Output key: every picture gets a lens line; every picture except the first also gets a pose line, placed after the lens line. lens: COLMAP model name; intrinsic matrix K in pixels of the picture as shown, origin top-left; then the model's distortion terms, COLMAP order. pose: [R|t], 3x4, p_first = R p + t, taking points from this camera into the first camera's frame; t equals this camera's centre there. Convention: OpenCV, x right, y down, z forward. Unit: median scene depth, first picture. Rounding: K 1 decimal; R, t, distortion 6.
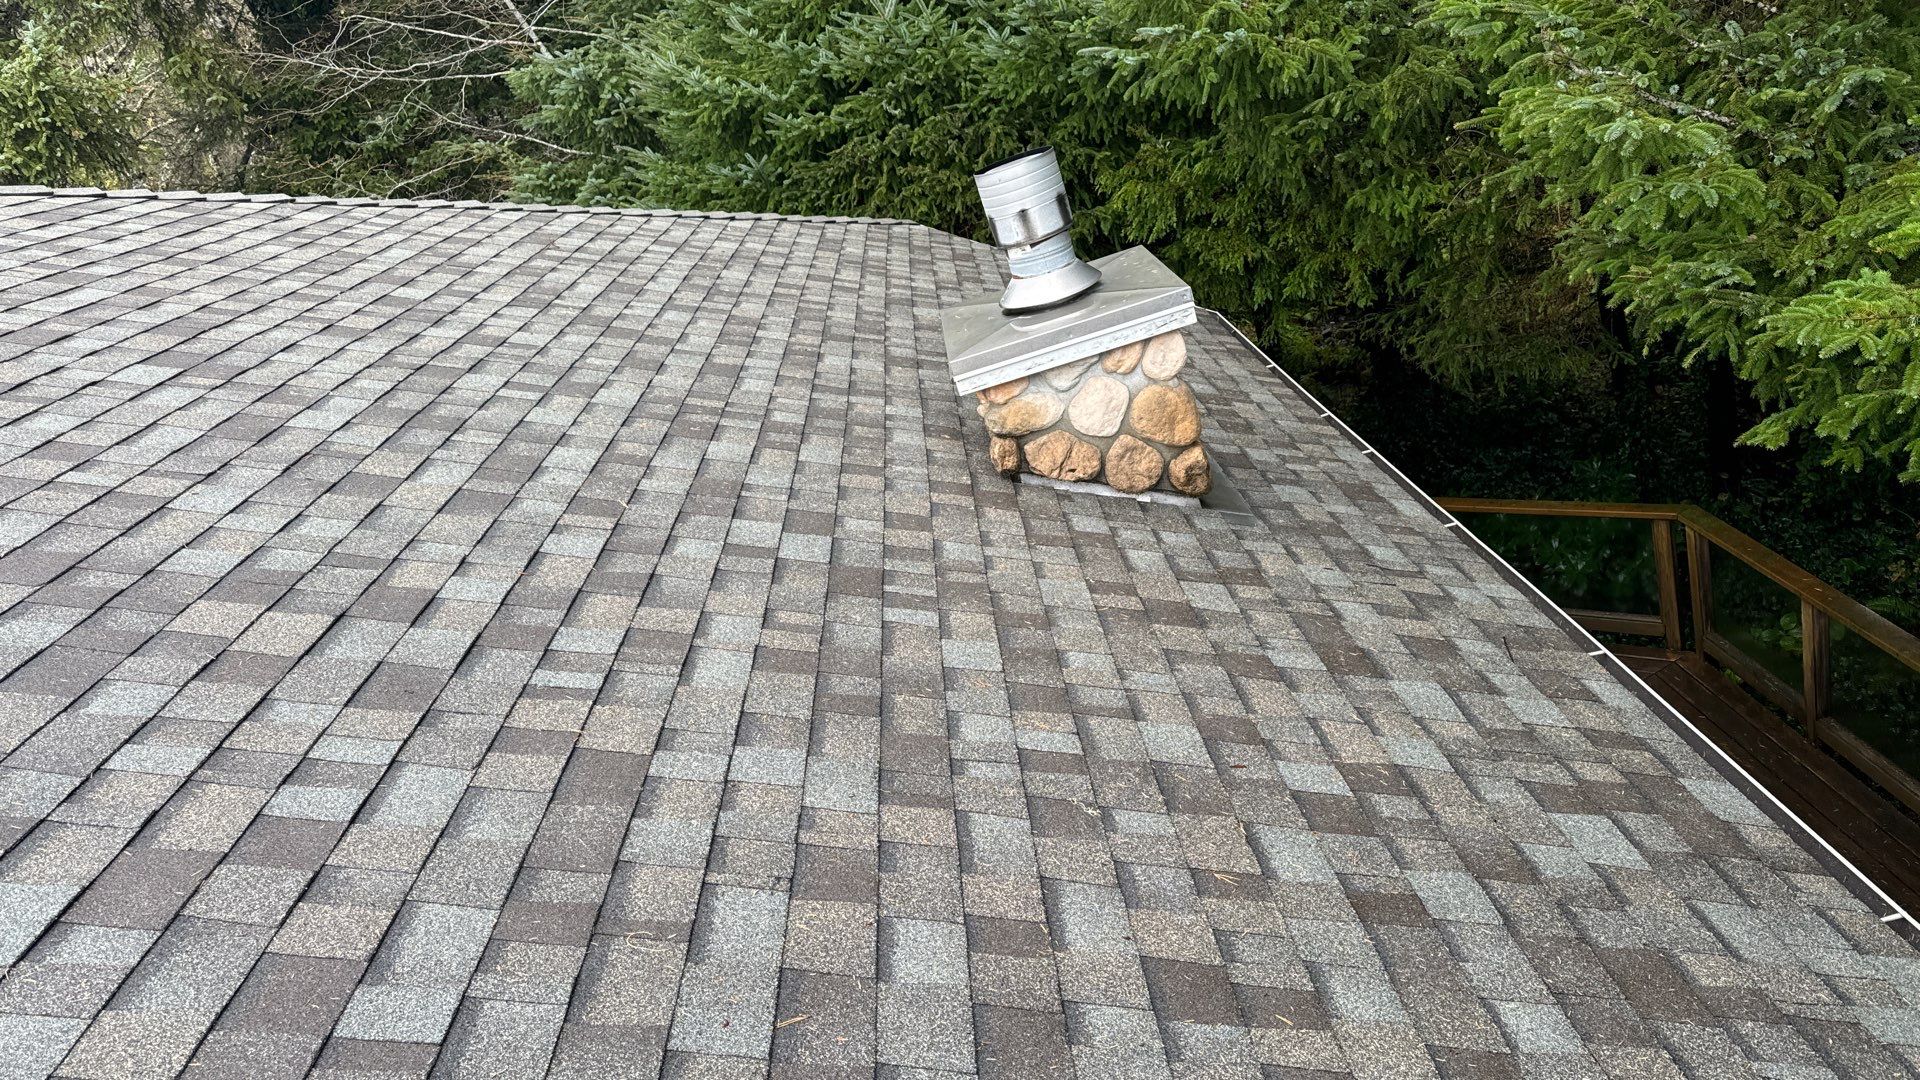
lens RADIAL K [[1365.0, 0, 1012.0], [0, 1365.0, 544.2], [0, 0, 1]] dist [0.123517, -0.117624]
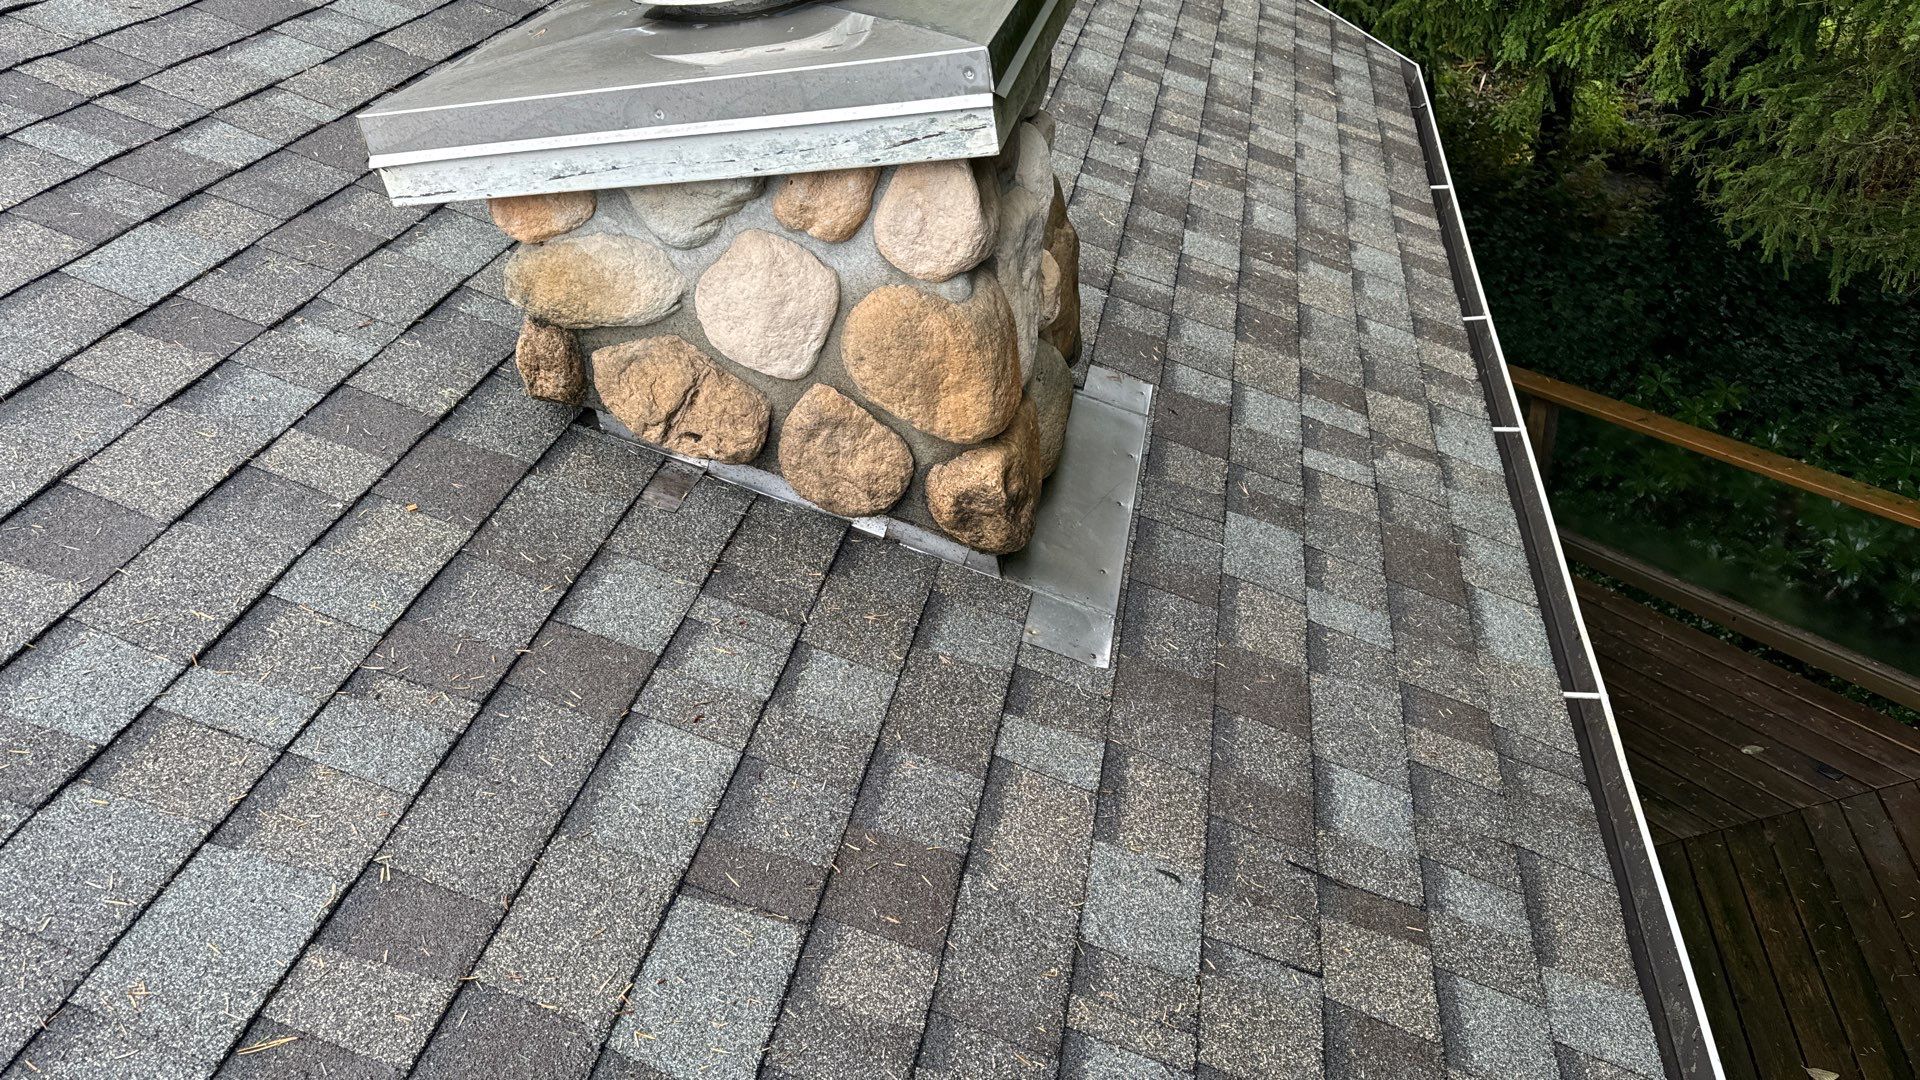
lens RADIAL K [[1365.0, 0, 1012.0], [0, 1365.0, 544.2], [0, 0, 1]] dist [0.123517, -0.117624]
pose [[0.961210, 0.249784, -0.116979, 0.194826], [-0.216925, 0.946553, 0.238705, -0.143710], [0.170351, -0.204070, 0.964021, 0.594712]]
